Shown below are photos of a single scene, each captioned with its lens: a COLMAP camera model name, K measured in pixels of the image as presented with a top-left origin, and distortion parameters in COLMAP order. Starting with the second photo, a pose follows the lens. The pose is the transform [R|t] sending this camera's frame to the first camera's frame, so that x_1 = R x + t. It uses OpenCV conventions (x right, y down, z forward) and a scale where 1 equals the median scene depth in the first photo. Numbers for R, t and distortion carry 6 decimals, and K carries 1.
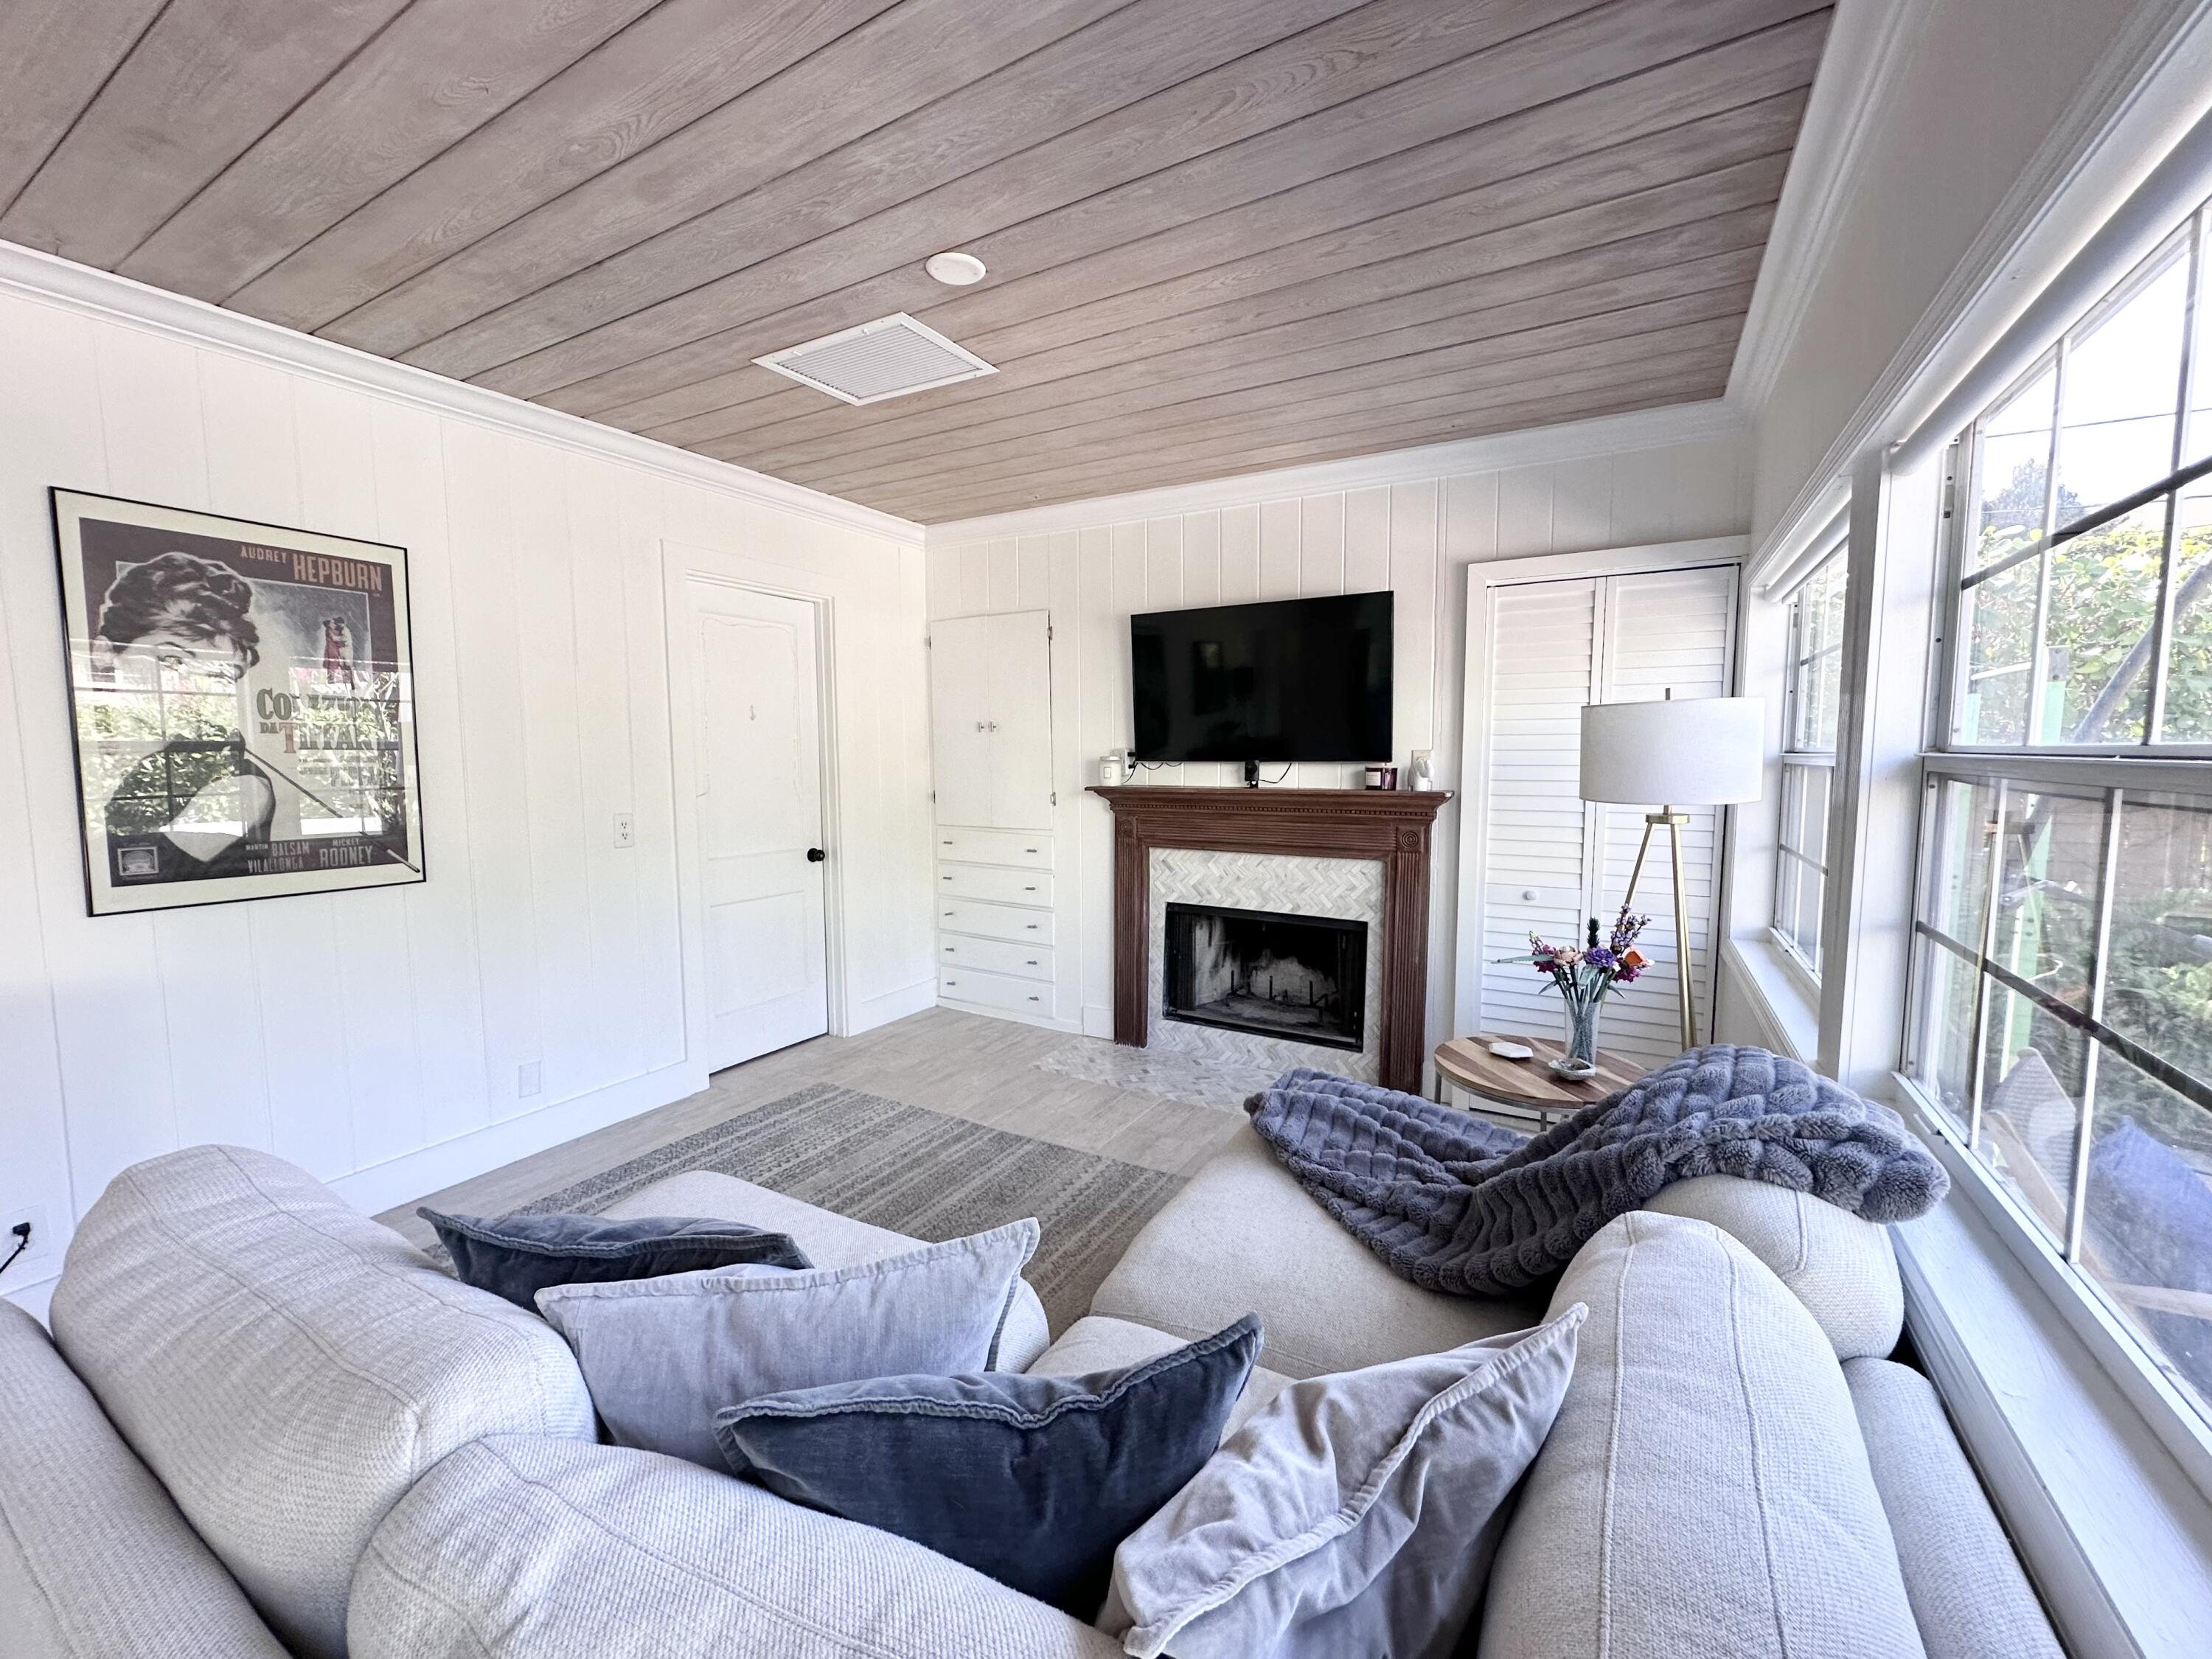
lens RADIAL K [[881.5, 0, 1106.4], [0, 881.5, 828.0], [0, 0, 1]] dist [0.001131, -0.000354]
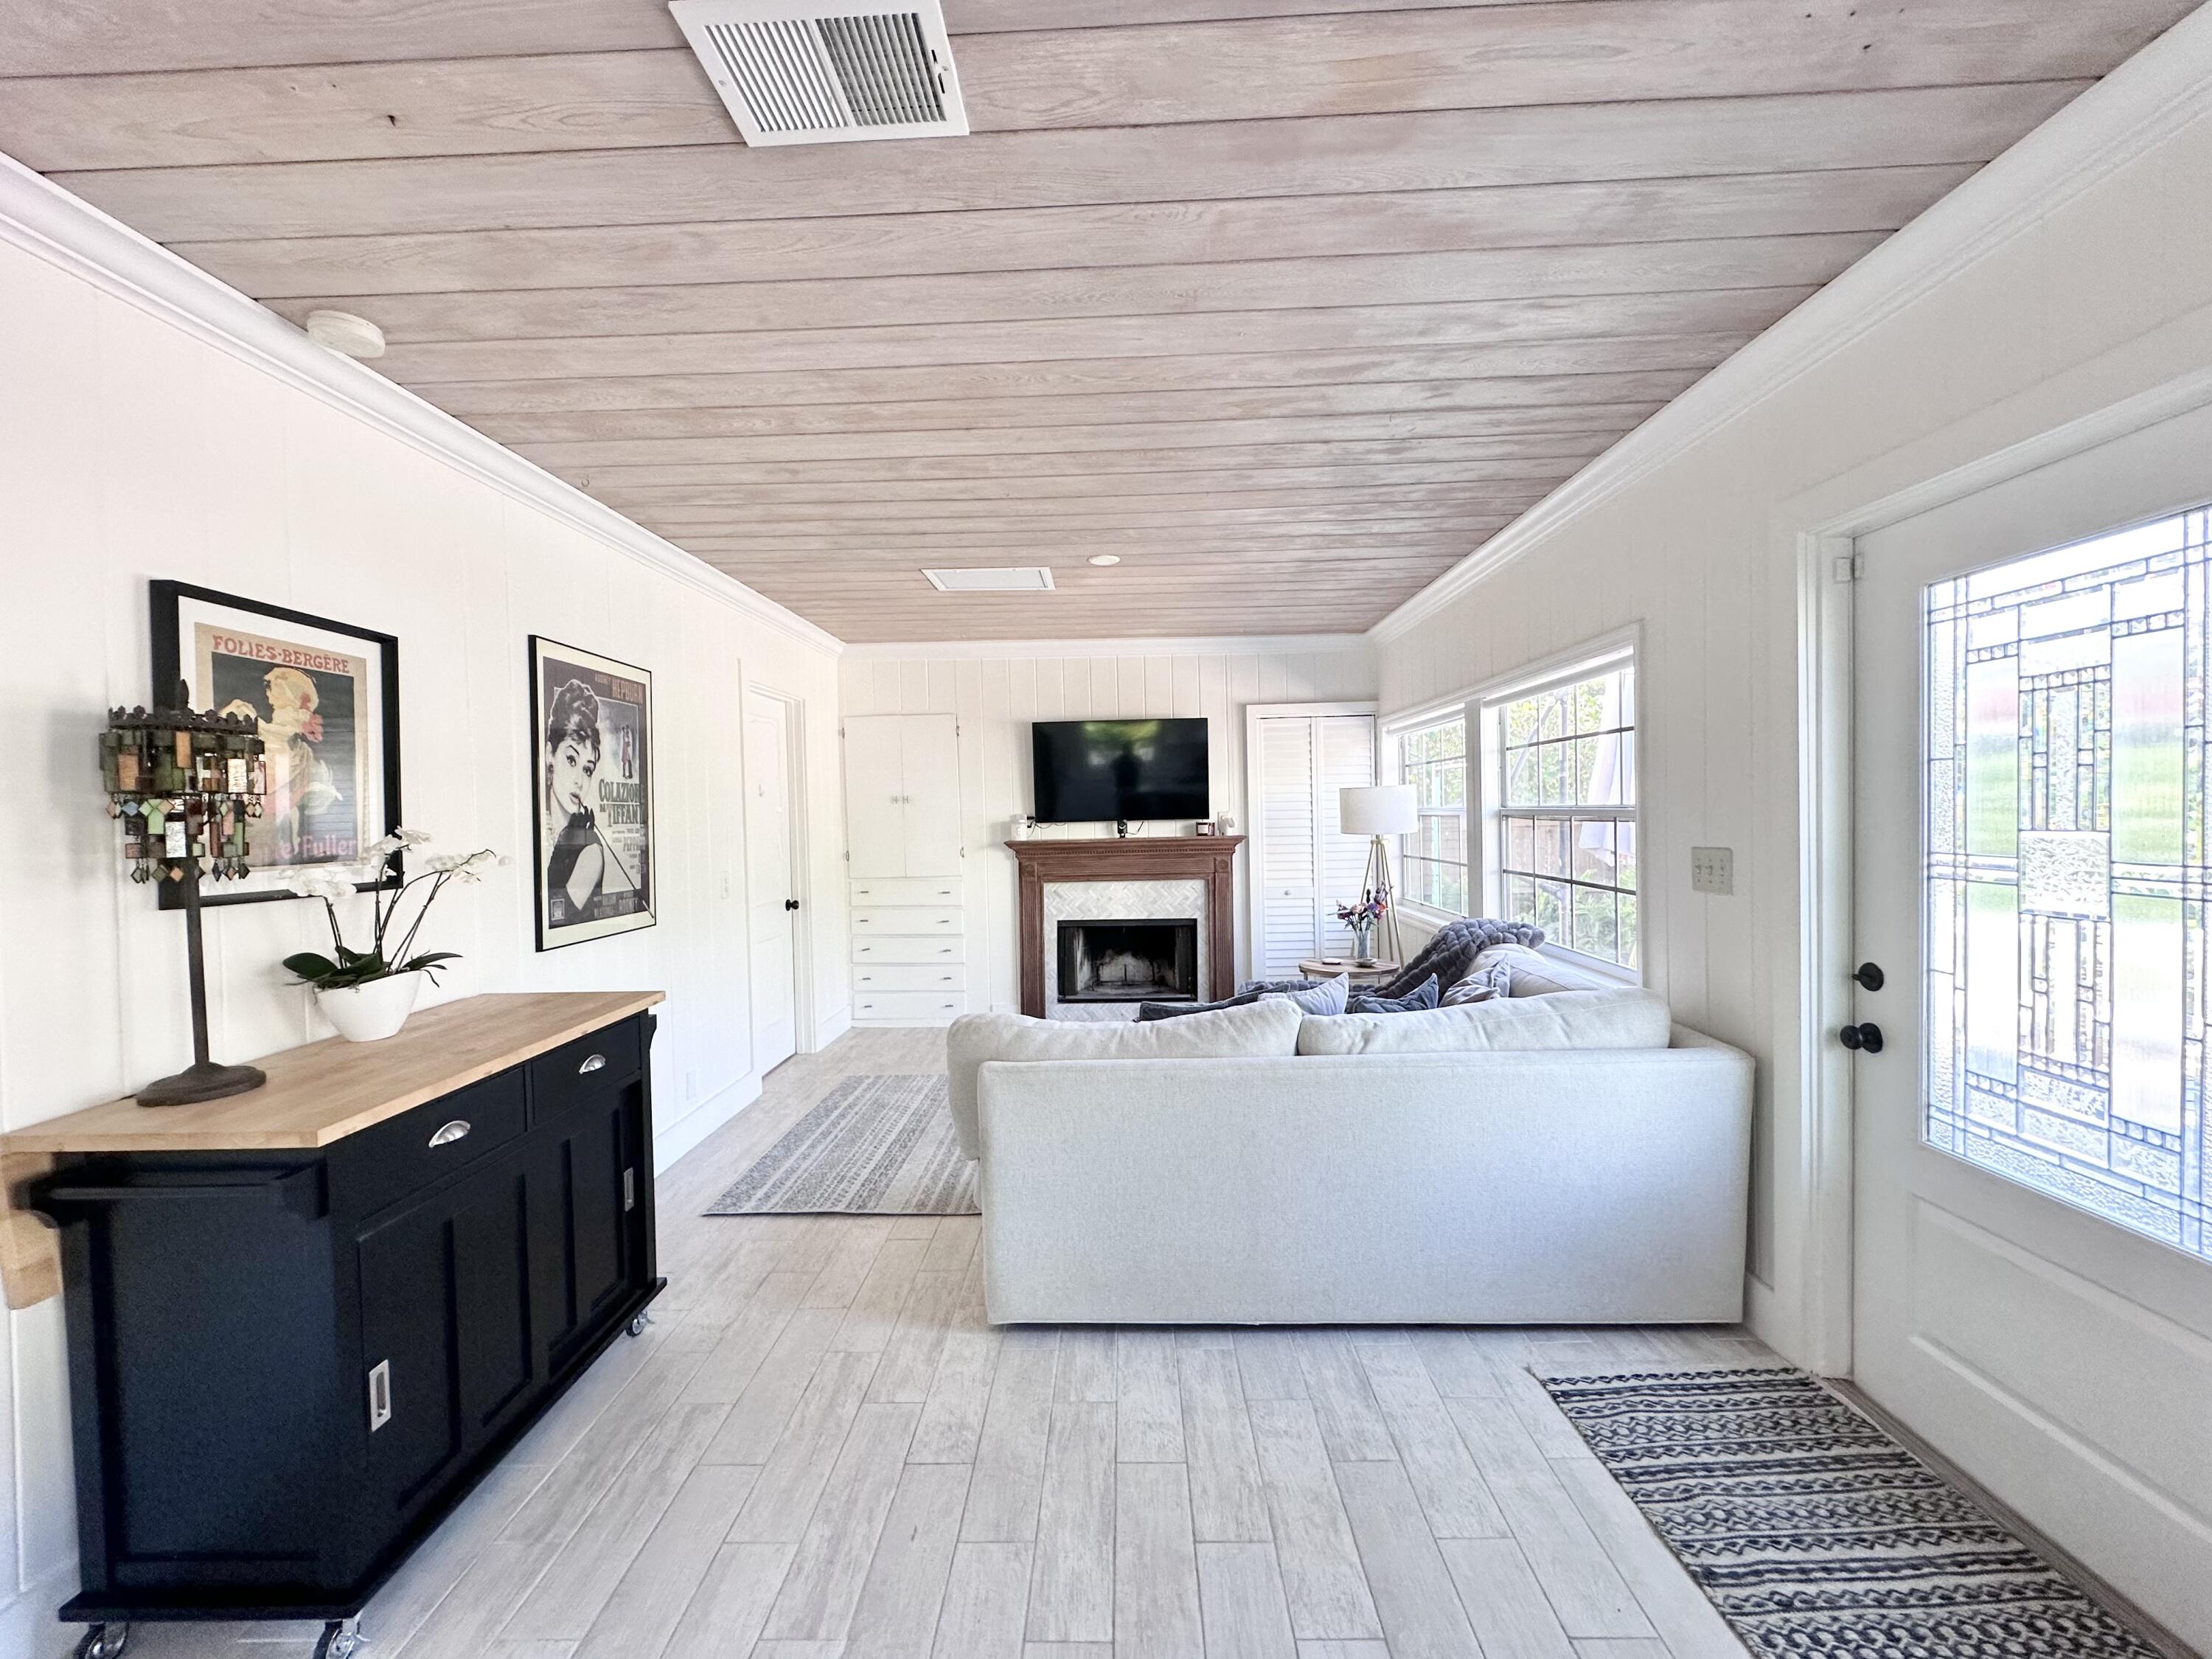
lens RADIAL K [[881.5, 0, 1106.4], [0, 881.5, 828.0], [0, 0, 1]] dist [0.001131, -0.000354]
pose [[0.877518, -0.024881, 0.478898, -0.646618], [0.060437, 0.996428, -0.058974, 0.028307], [-0.475720, 0.080694, 0.875887, -0.361074]]
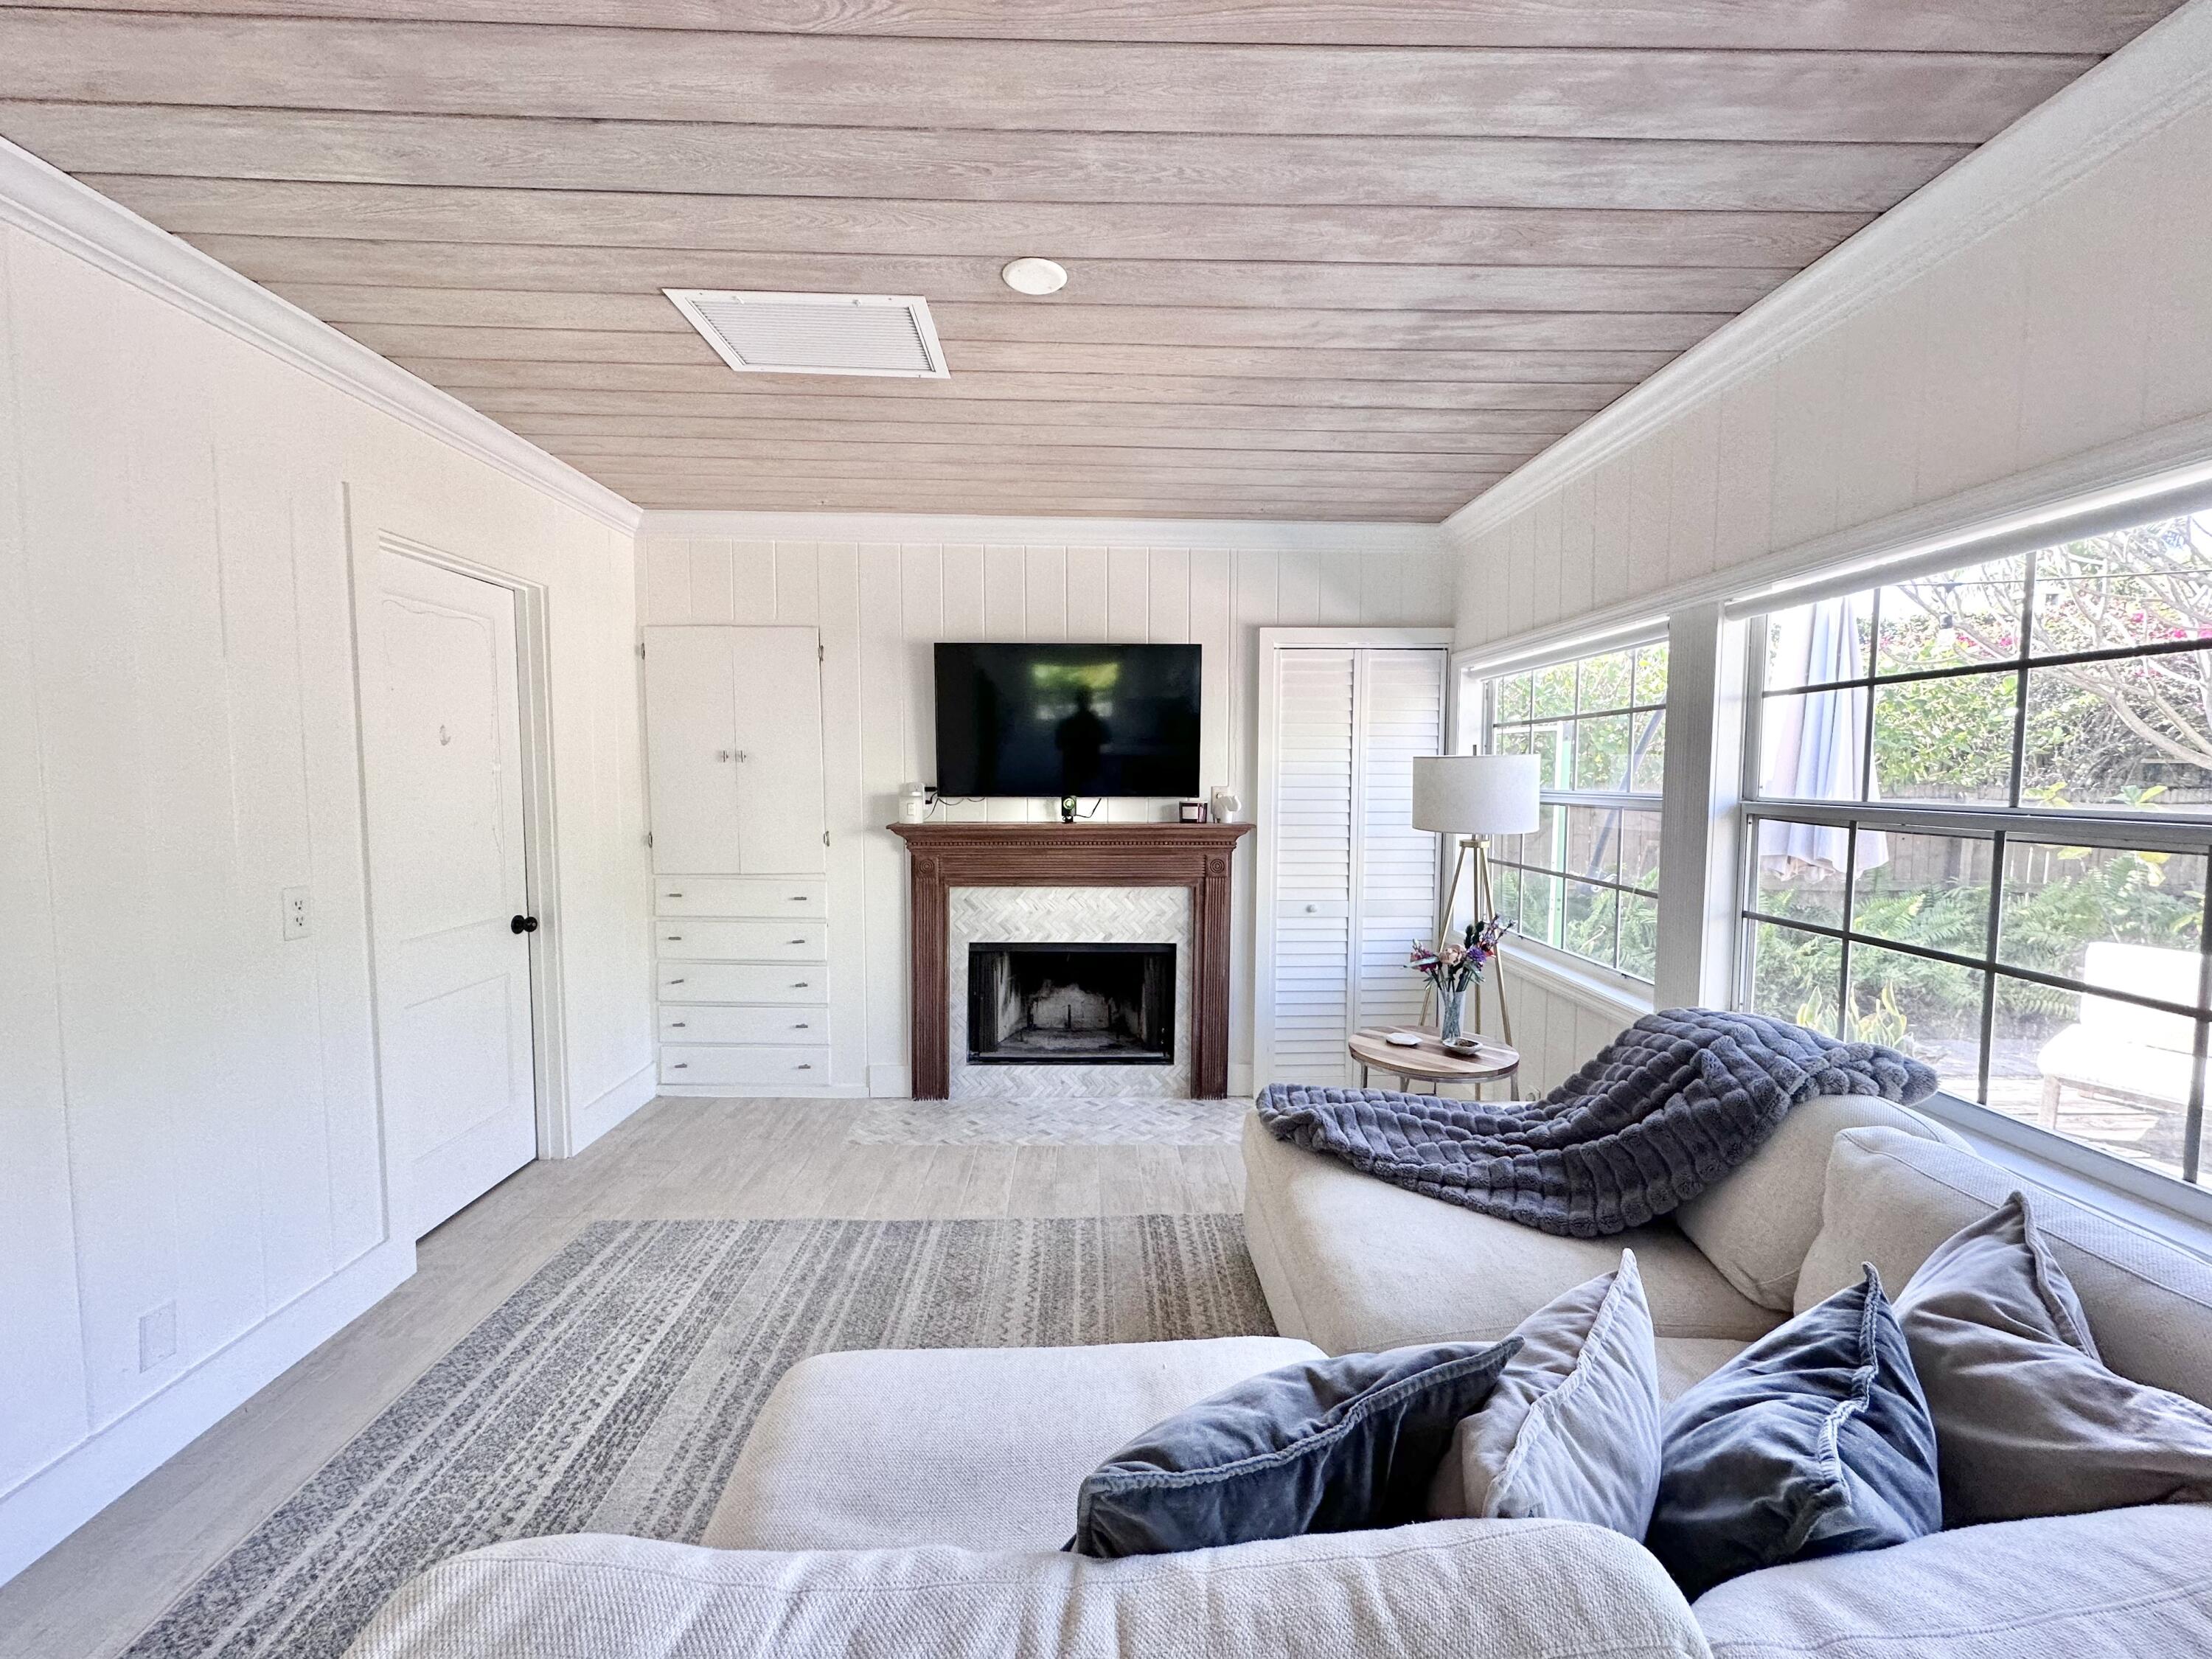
lens RADIAL K [[880.8, 0, 1106.0], [0, 880.8, 829.5], [0, 0, 1]] dist [-0.000961, 0.000040]
pose [[0.852768, -0.028107, 0.521534, -0.359542], [0.039274, 0.999175, -0.010369, -0.027772], [-0.520812, 0.029325, 0.853168, 0.117701]]
